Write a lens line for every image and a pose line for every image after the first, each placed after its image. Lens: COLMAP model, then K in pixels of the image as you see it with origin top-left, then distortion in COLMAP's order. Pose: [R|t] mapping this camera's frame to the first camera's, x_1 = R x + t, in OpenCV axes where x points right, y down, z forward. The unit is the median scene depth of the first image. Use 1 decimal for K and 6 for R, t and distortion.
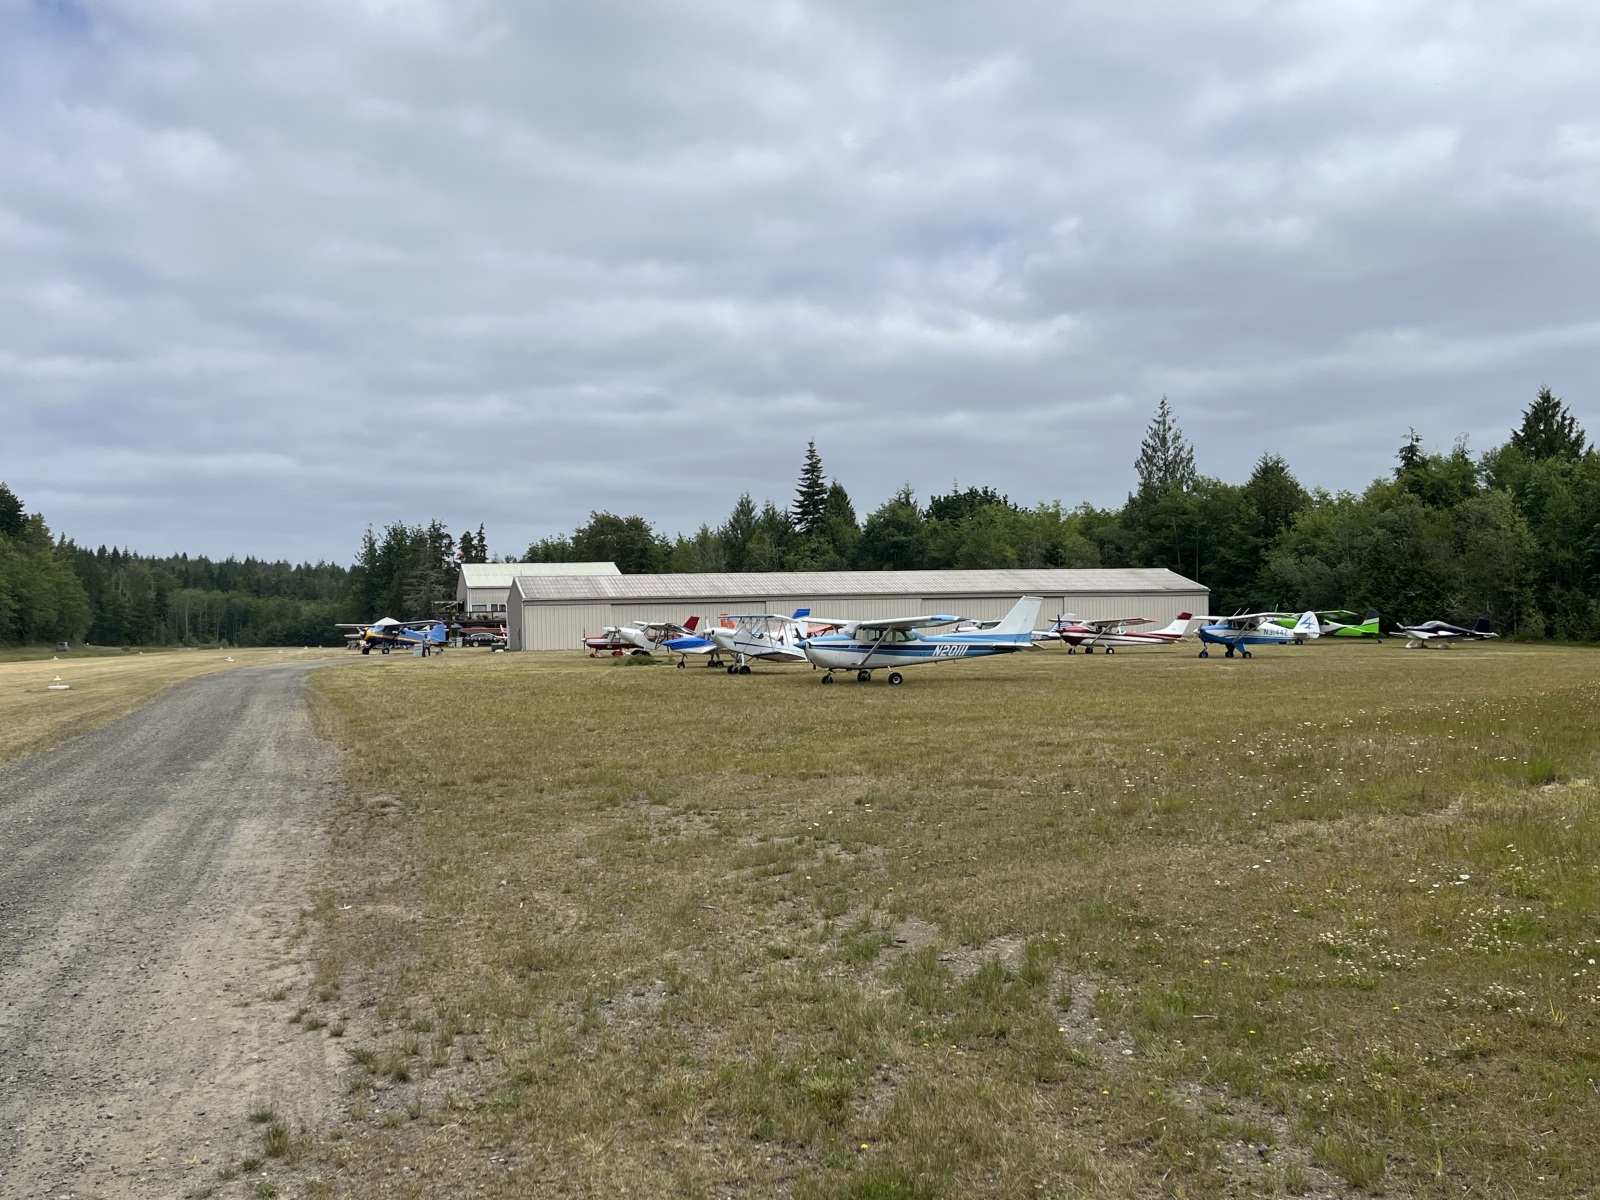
lens RADIAL K [[1649.5, 0, 826.8], [0, 1649.5, 592.9], [0, 0, 1]] dist [0.104342, -0.199971]
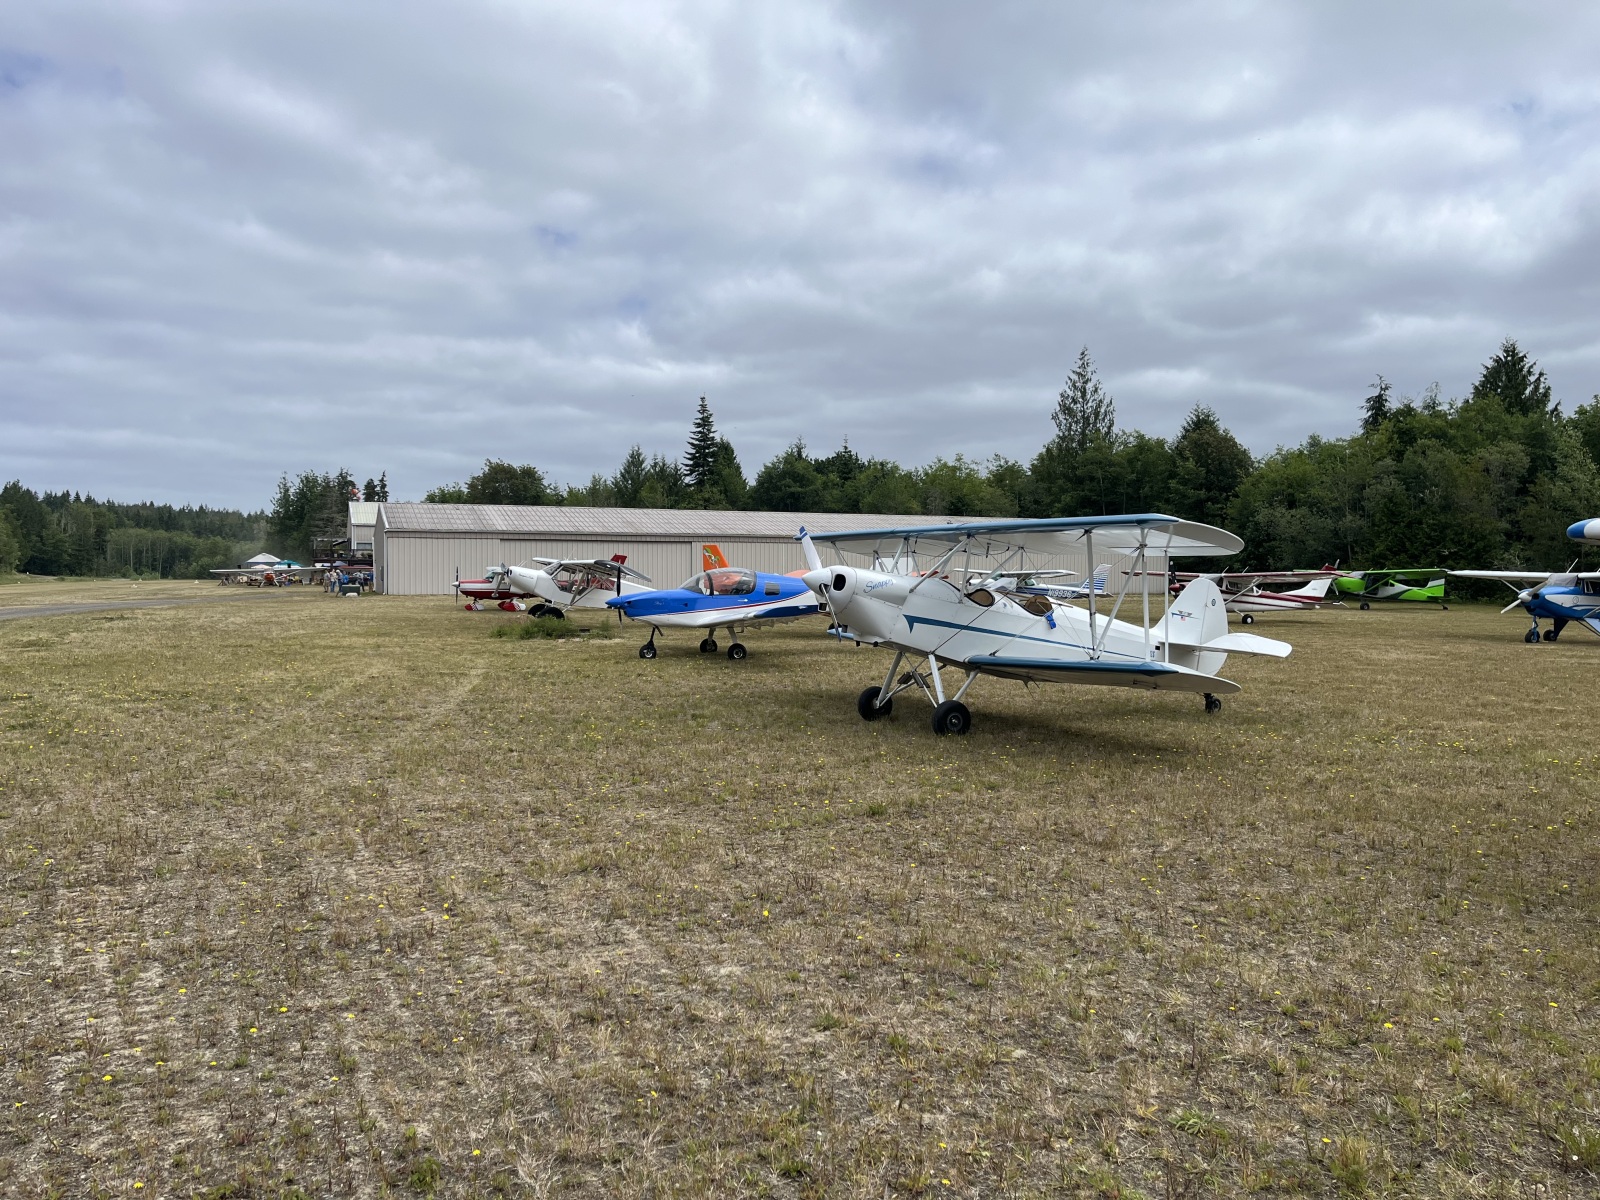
lens RADIAL K [[1204.7, 0, 804.3], [0, 1204.7, 587.8], [0, 0, 1]] dist [0.076494, -0.105439]
pose [[0.993404, 0.023422, 0.112246, -0.062656], [-0.026780, 0.999235, 0.028502, 0.012200], [-0.111492, -0.031320, 0.993272, 0.505465]]
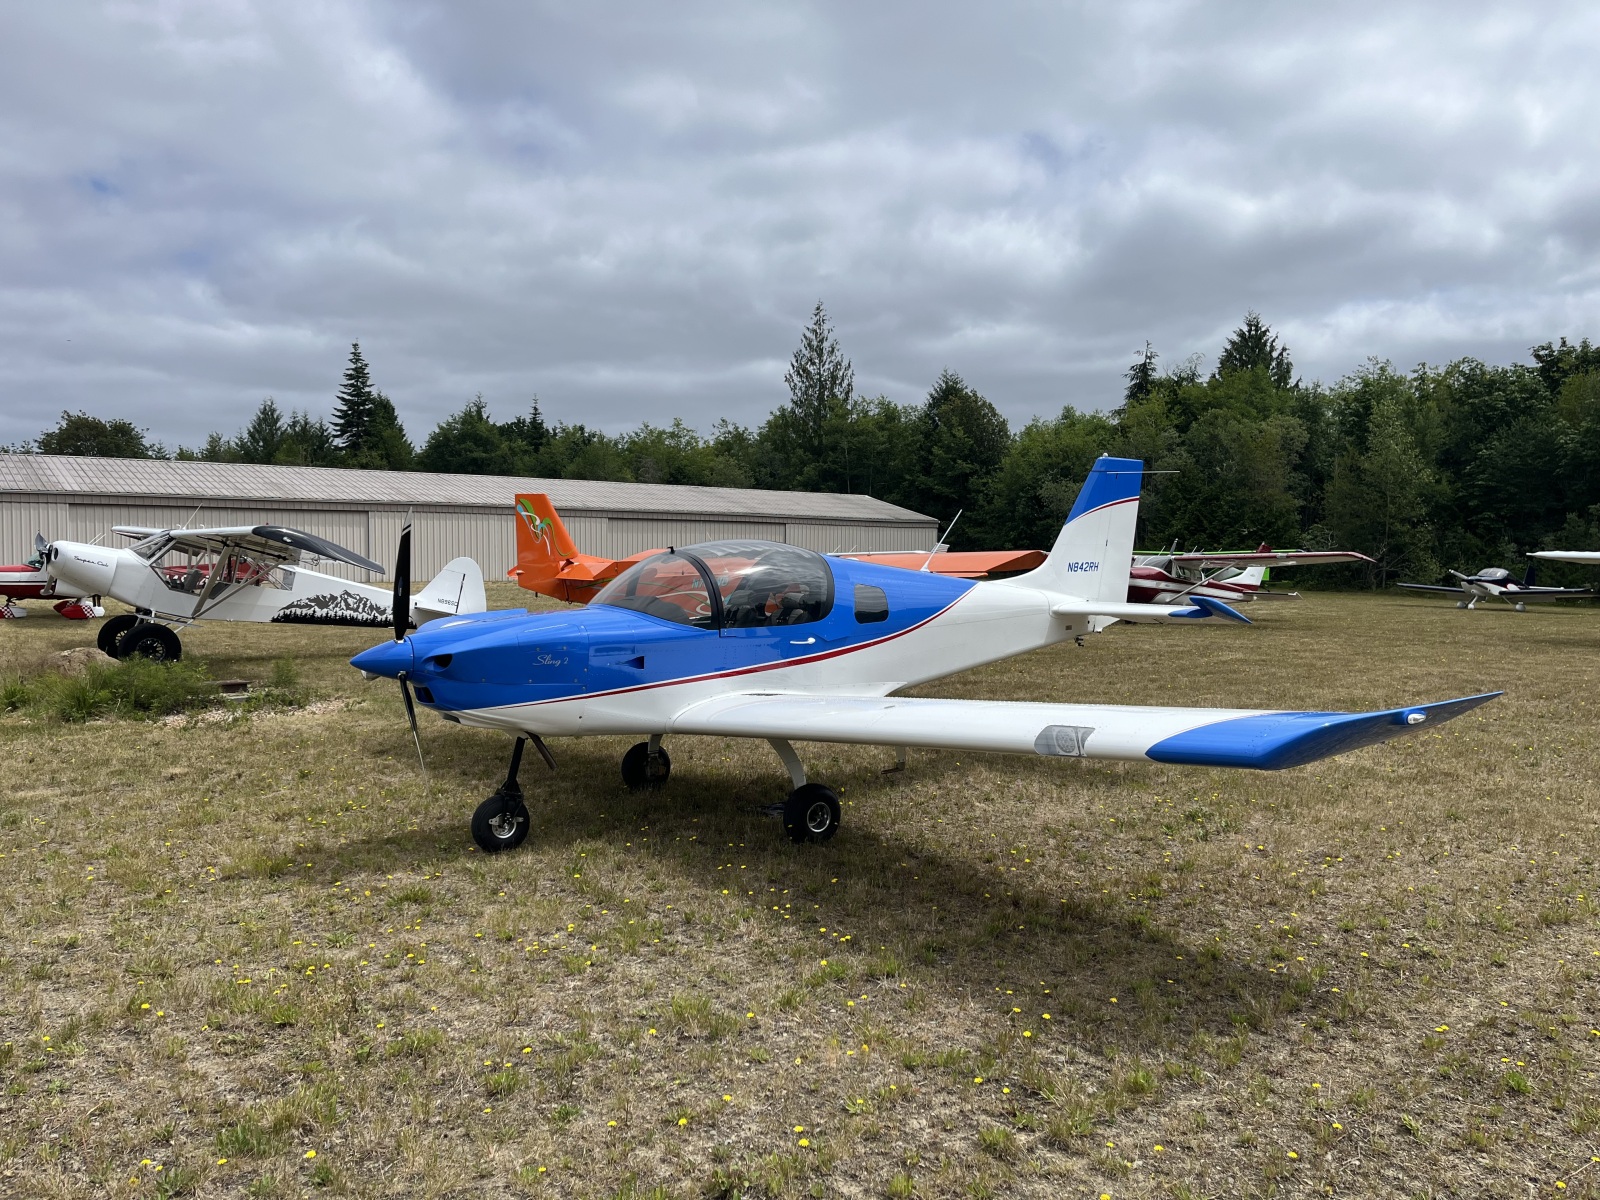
lens RADIAL K [[1204.7, 0, 804.3], [0, 1204.7, 587.8], [0, 0, 1]] dist [0.076494, -0.105439]
pose [[0.923285, 0.014351, 0.383847, -0.077960], [-0.030475, 0.998889, 0.035957, 0.015816], [-0.382904, -0.044897, 0.922697, 0.678851]]
